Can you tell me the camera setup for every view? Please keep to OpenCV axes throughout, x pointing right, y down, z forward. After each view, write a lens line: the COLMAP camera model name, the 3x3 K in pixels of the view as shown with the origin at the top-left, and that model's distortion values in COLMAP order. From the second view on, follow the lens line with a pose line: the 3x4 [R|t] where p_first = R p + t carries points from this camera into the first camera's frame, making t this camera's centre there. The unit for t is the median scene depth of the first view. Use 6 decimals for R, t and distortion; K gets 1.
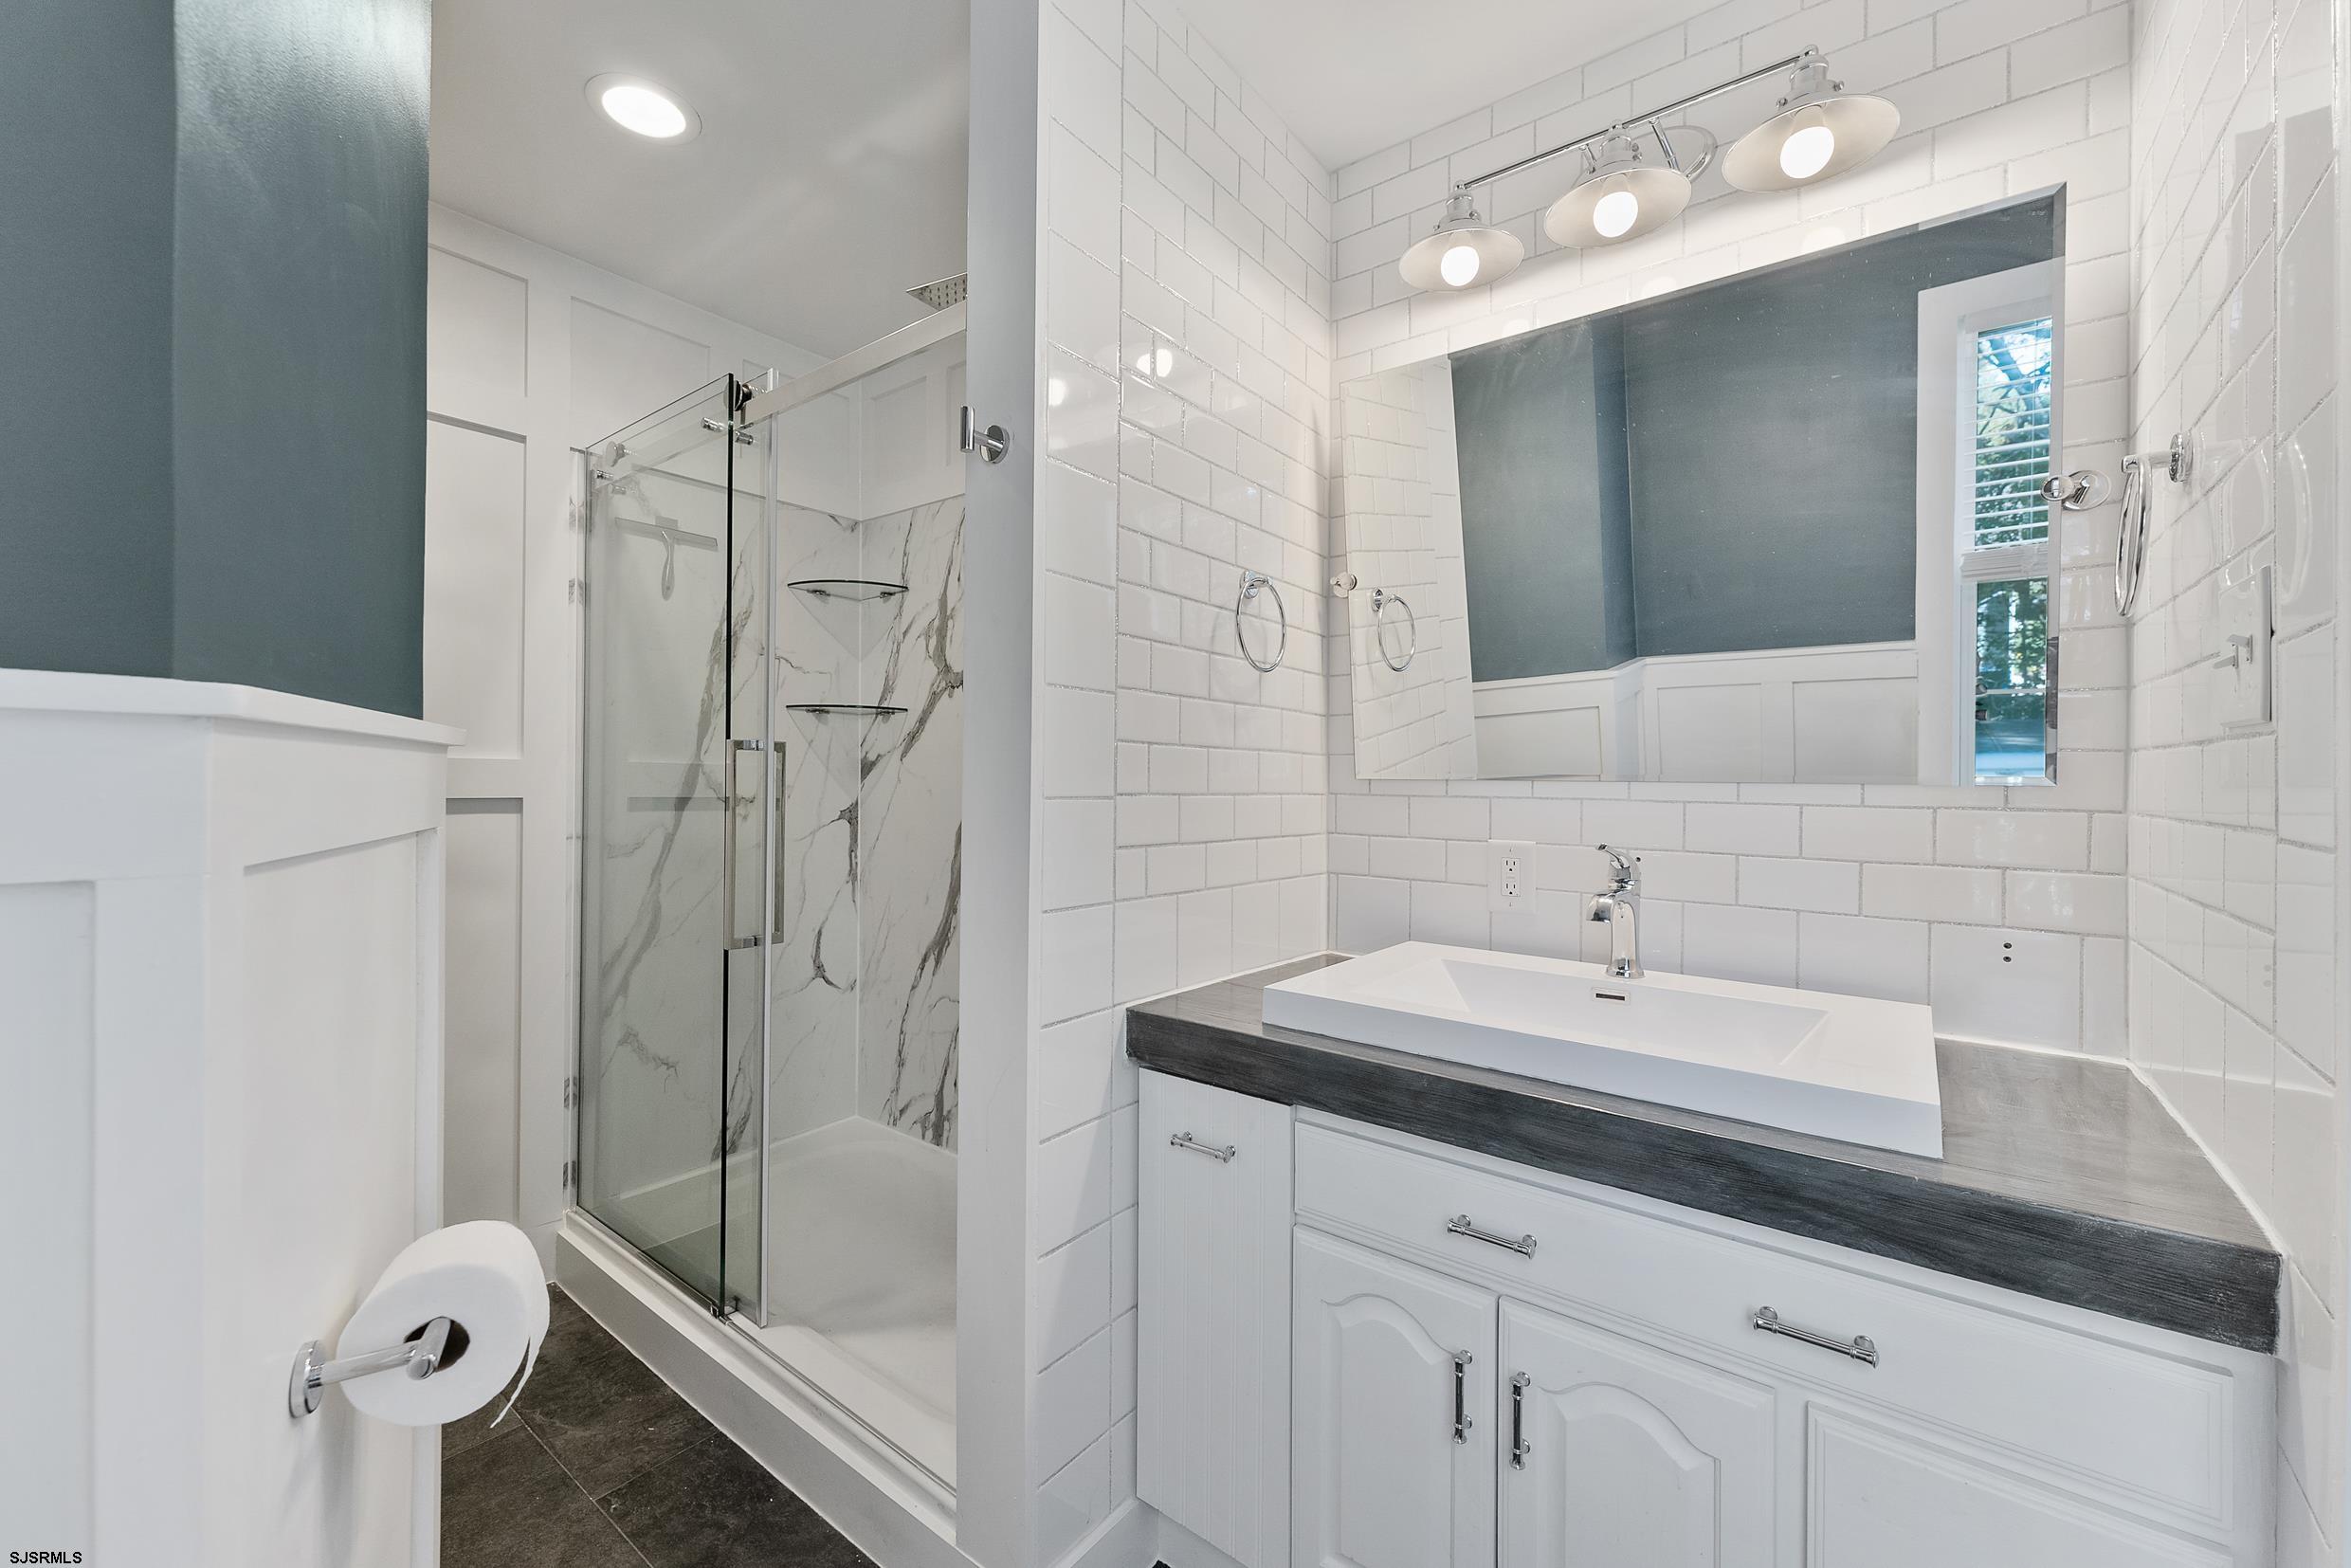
lens RADIAL K [[945.8, 0, 1177.6], [0, 945.8, 782.7], [0, 0, 1]] dist [0.000237, 0.000103]
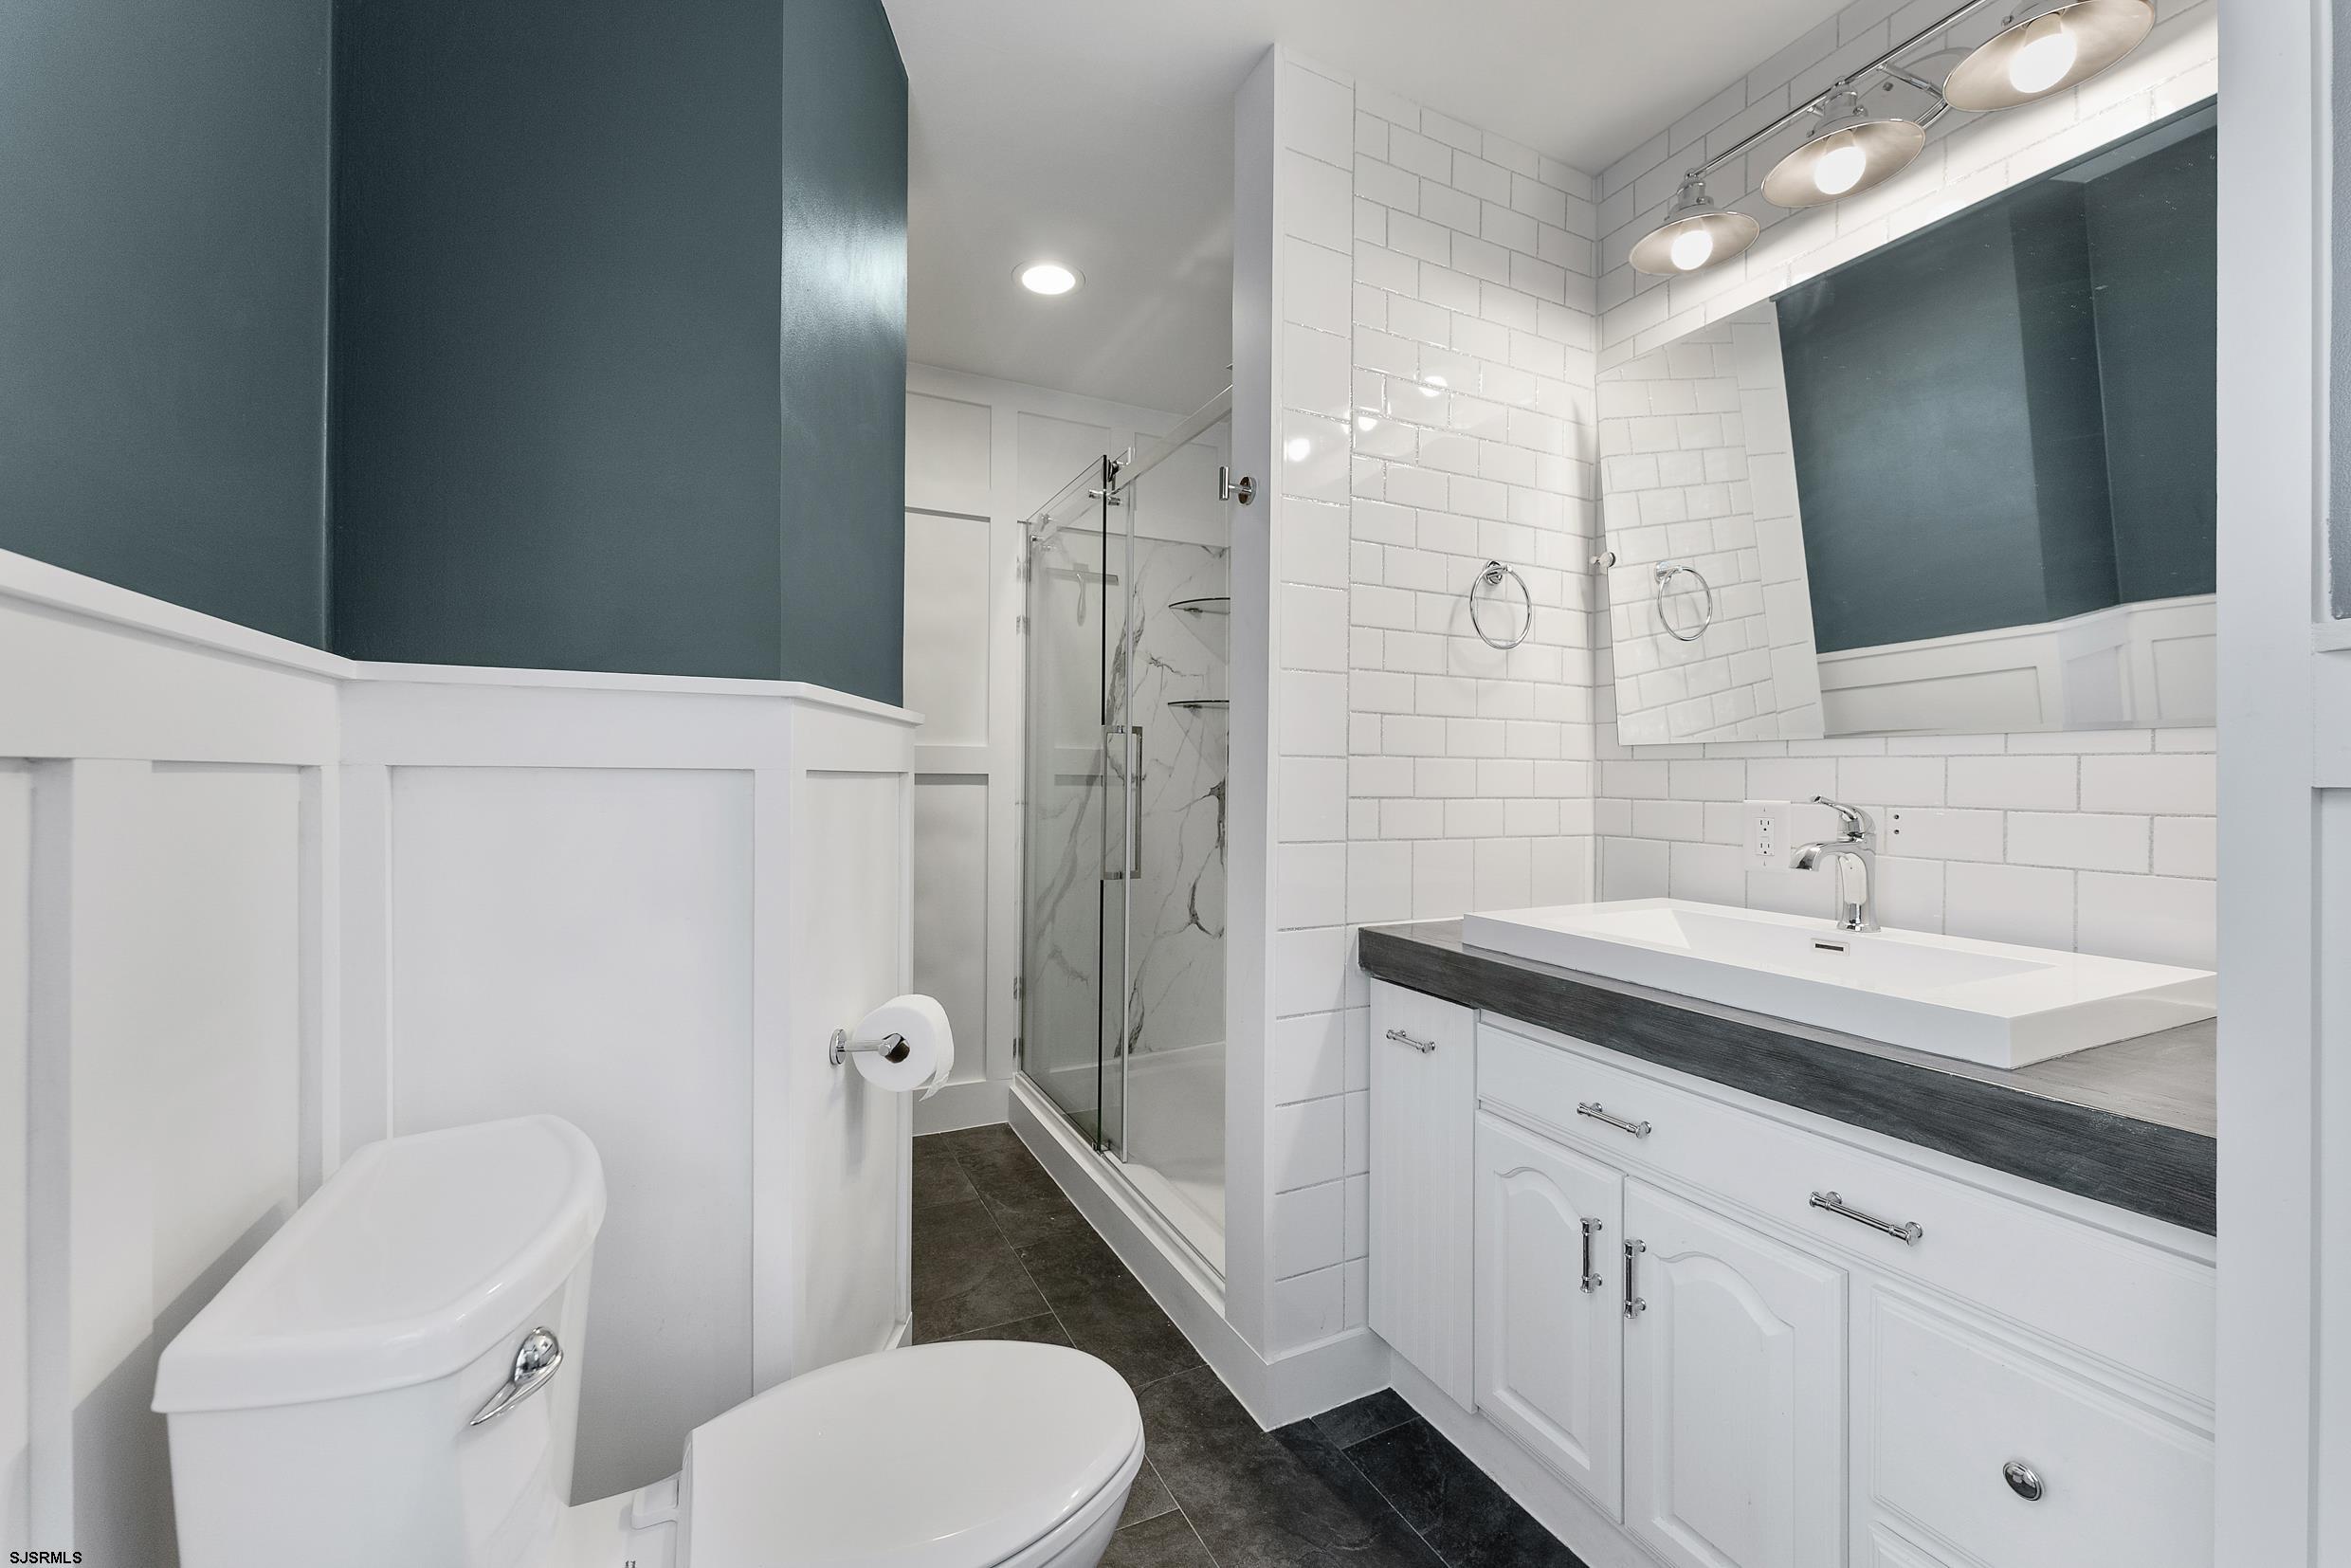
lens RADIAL K [[945.8, 0, 1176.0], [0, 945.8, 779.4], [0, 0, 1]] dist [0.000237, 0.000103]
pose [[0.896909, -0.004754, -0.442190, 0.271076], [0.002372, 0.999980, -0.005940, 0.050016], [0.442210, 0.004279, 0.896902, -0.208824]]
